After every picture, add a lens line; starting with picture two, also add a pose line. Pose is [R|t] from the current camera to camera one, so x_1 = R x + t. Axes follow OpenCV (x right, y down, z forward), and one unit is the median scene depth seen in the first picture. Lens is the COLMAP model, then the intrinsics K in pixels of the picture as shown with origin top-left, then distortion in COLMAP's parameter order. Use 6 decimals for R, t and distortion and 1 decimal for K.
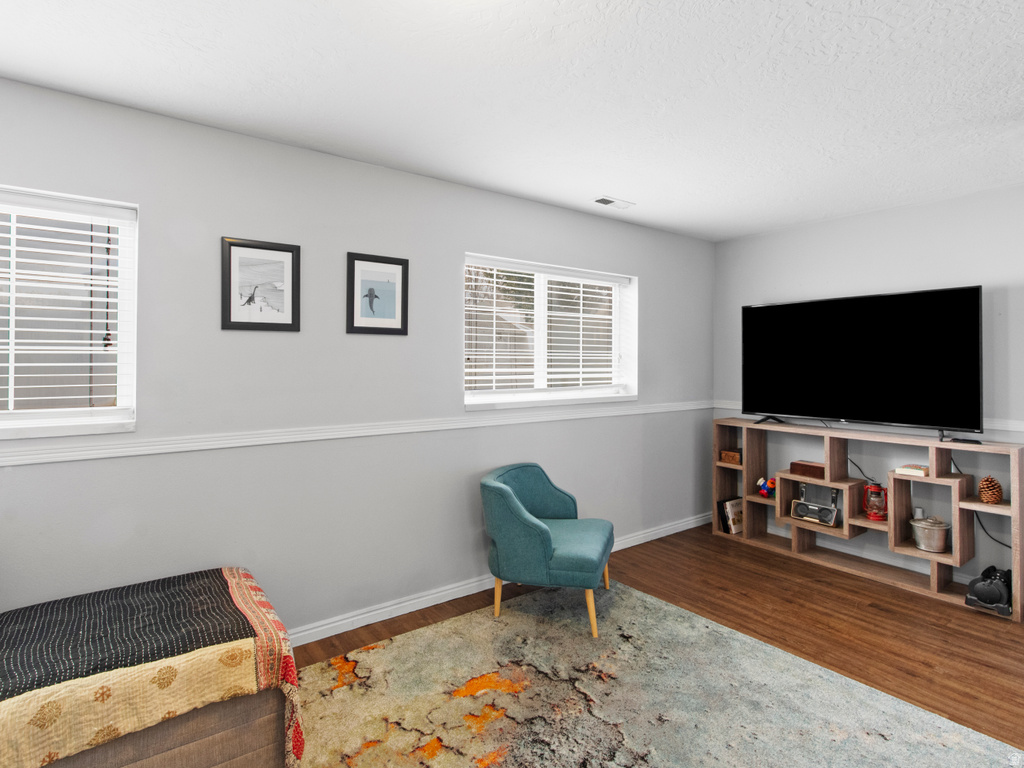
lens RADIAL K [[540.2, 0, 537.0], [0, 540.2, 364.4], [0, 0, 1]] dist [-0.002841, 0.000635]
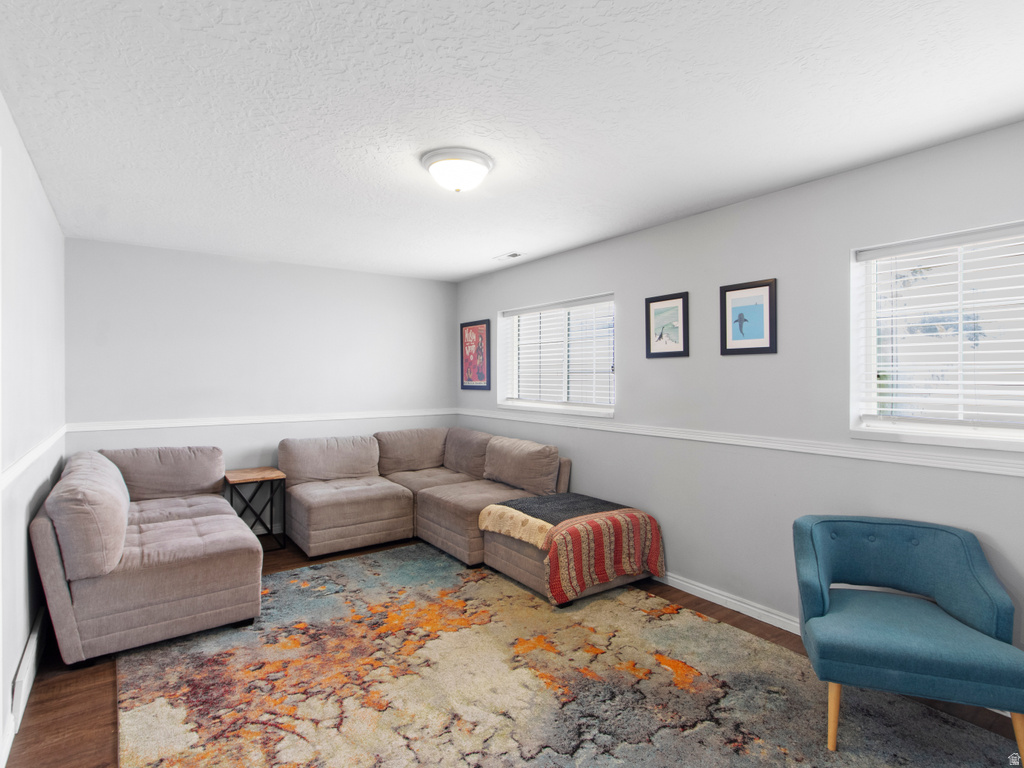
lens RADIAL K [[540.2, 0, 487.1], [0, 540.2, 382.3], [0, 0, 1]] dist [-0.002841, 0.000635]
pose [[-0.067449, 0.013980, -0.997625, 0.929631], [0.001805, 0.999902, 0.013890, -0.016775], [0.997721, -0.000864, -0.067468, 0.606654]]
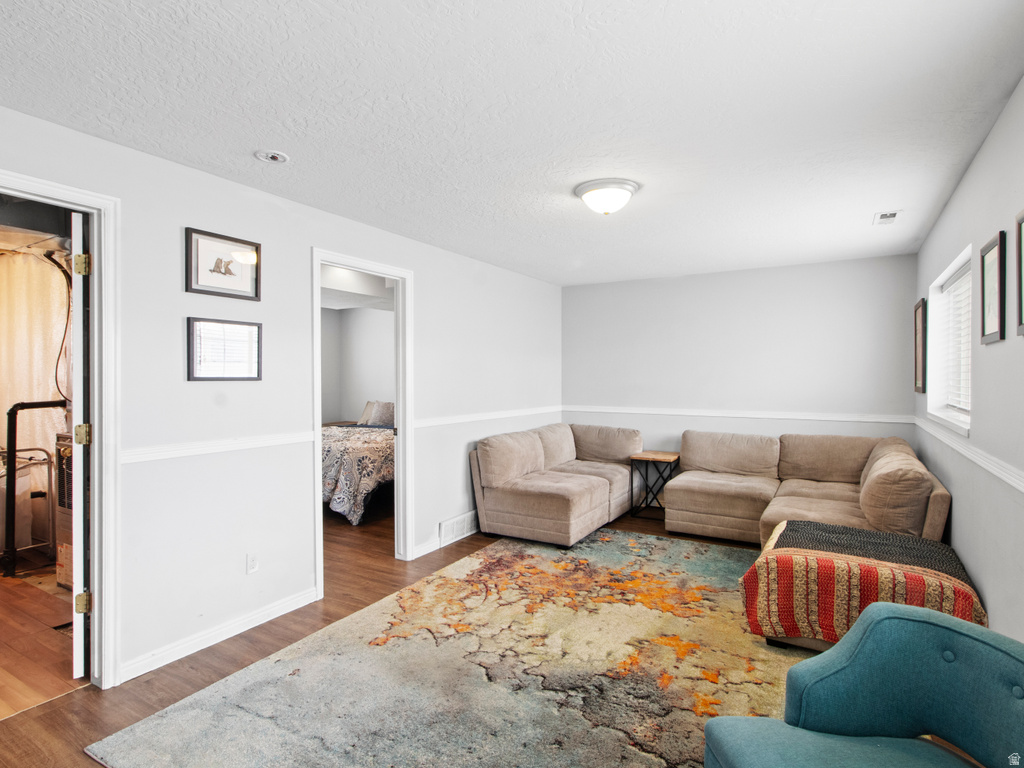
lens RADIAL K [[540.2, 0, 505.7], [0, 540.2, 378.0], [0, 0, 1]] dist [-0.002841, 0.000635]
pose [[-0.942886, 0.004320, -0.333087, 0.525294], [0.003581, 0.999990, 0.002835, -0.012066], [0.333095, 0.001480, -0.942892, 1.538626]]
